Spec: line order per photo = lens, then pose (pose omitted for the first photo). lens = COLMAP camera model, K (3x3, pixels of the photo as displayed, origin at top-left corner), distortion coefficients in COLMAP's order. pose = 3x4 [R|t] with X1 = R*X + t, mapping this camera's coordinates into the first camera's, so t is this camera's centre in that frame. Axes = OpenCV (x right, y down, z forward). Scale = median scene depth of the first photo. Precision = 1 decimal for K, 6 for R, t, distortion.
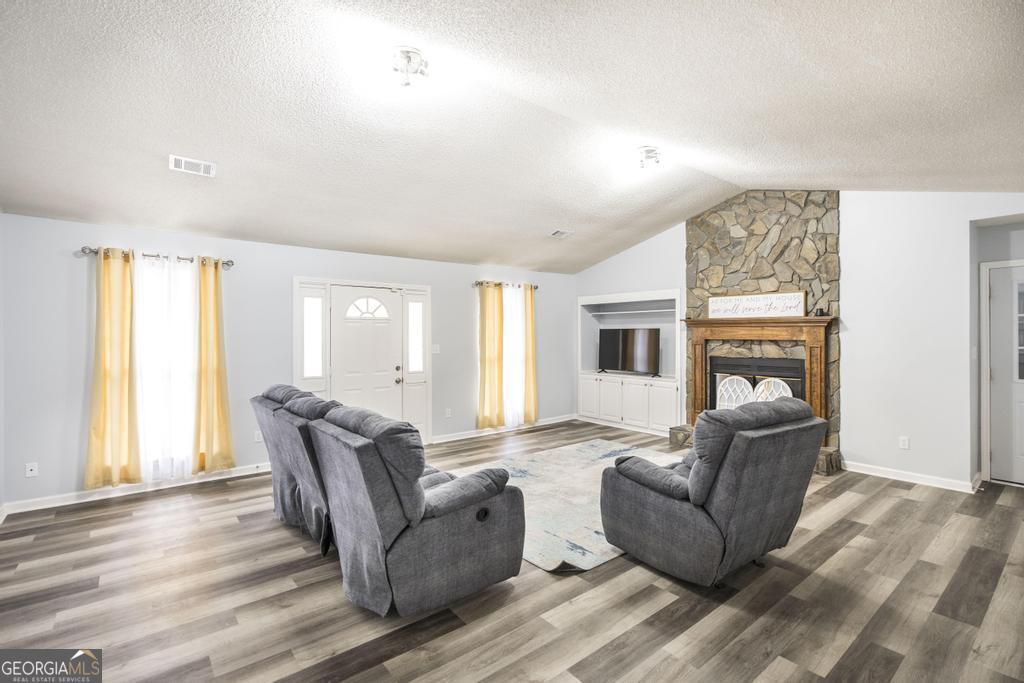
lens RADIAL K [[472.9, 0, 512.0], [0, 472.9, 341.5], [0, 0, 1]] dist [-0.042773, 0.006670]
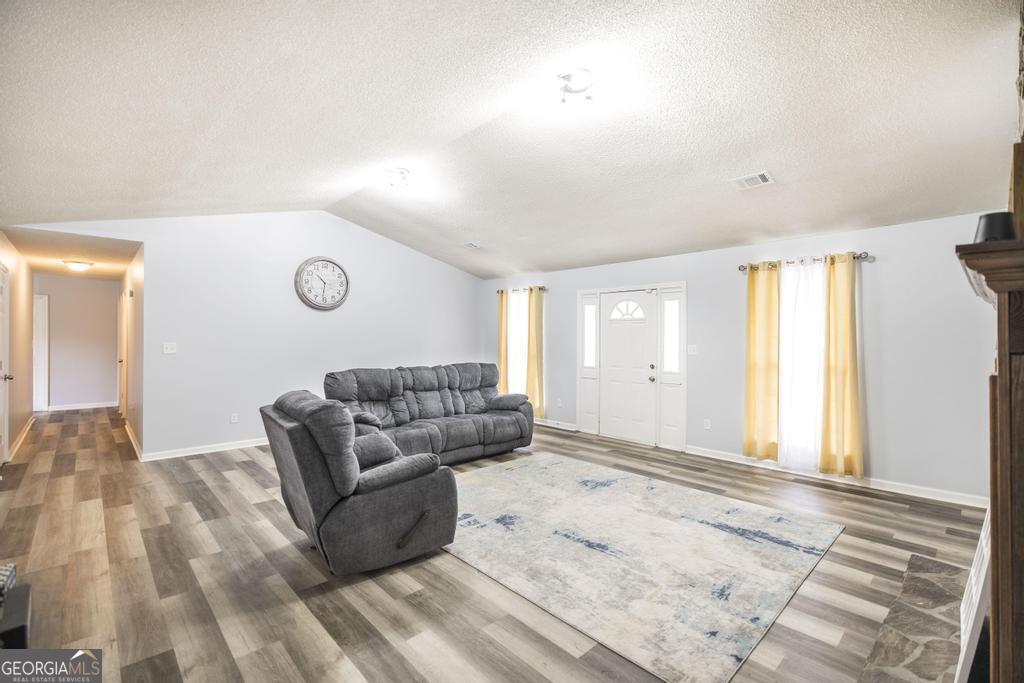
lens RADIAL K [[462.1, 0, 514.1], [0, 462.1, 331.8], [0, 0, 1]] dist [-0.000155, -0.000063]
pose [[0.086011, -0.003219, -0.996289, 0.787681], [-0.013813, 0.999895, -0.004423, -0.011018], [0.996198, 0.014142, 0.085957, 0.659162]]
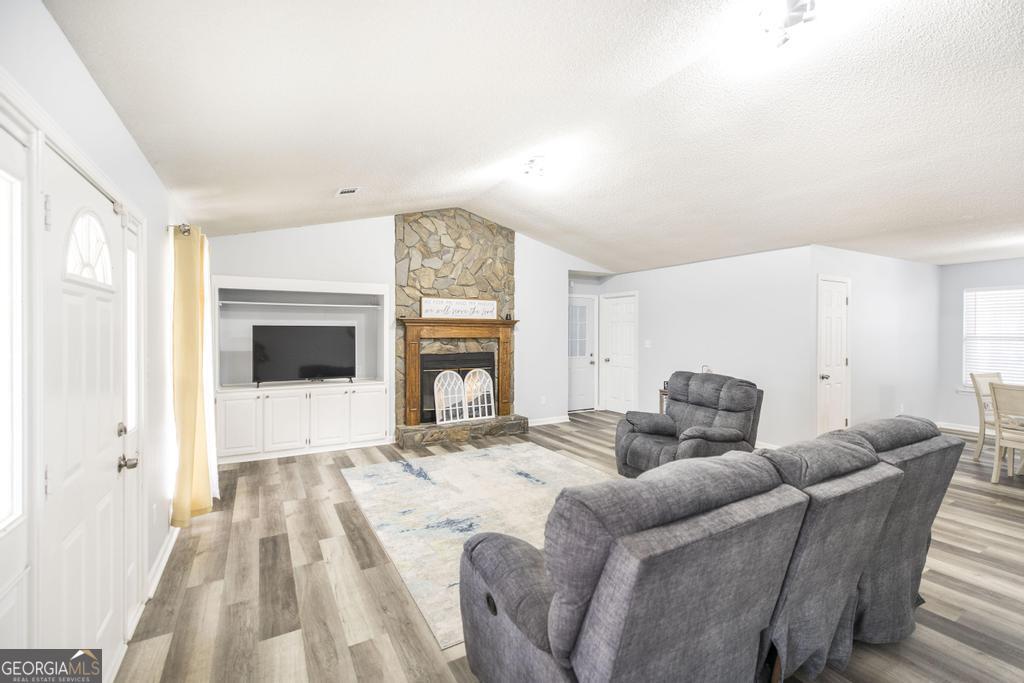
lens RADIAL K [[453.5, 0, 513.3], [0, 453.5, 332.1], [0, 0, 1]] dist [-0.000191, -0.000044]
pose [[0.155564, -0.006649, 0.987803, -0.579991], [0.012385, 0.999912, 0.004780, -0.021126], [-0.987748, 0.011490, 0.155633, 0.694982]]
